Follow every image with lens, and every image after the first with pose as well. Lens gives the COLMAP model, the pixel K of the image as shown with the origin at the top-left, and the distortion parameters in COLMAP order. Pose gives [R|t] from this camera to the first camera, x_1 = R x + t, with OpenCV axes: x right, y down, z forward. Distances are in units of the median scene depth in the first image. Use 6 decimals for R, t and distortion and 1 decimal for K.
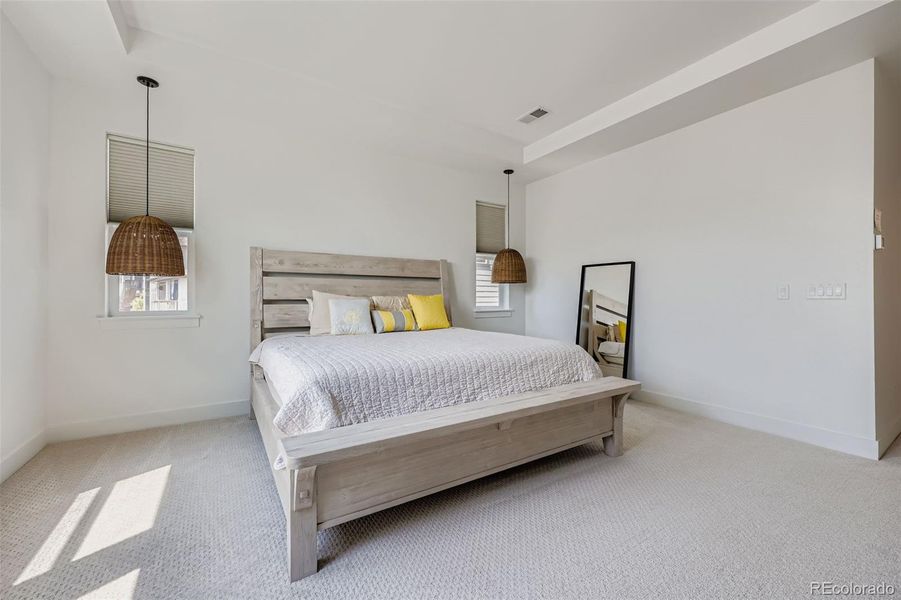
lens RADIAL K [[369.7, 0, 452.3], [0, 369.7, 302.8], [0, 0, 1]] dist [0.001892, -0.000290]
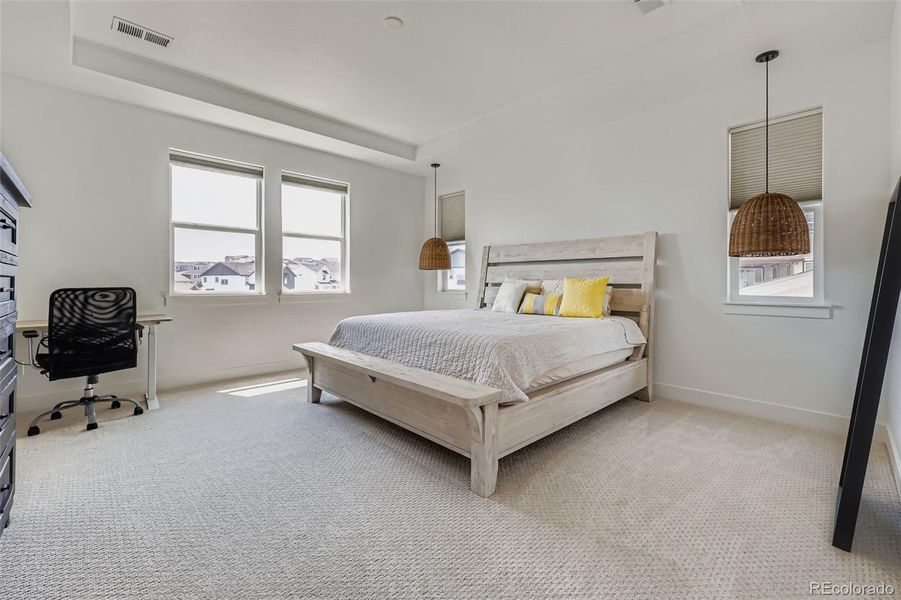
lens RADIAL K [[380.4, 0, 452.0], [0, 380.4, 276.4], [0, 0, 1]] dist [0.004095, -0.000068]
pose [[0.189762, -0.012599, -0.981749, 0.859958], [-0.011002, 0.999828, -0.014957, -0.009732], [0.981769, 0.013640, 0.189590, 0.568678]]
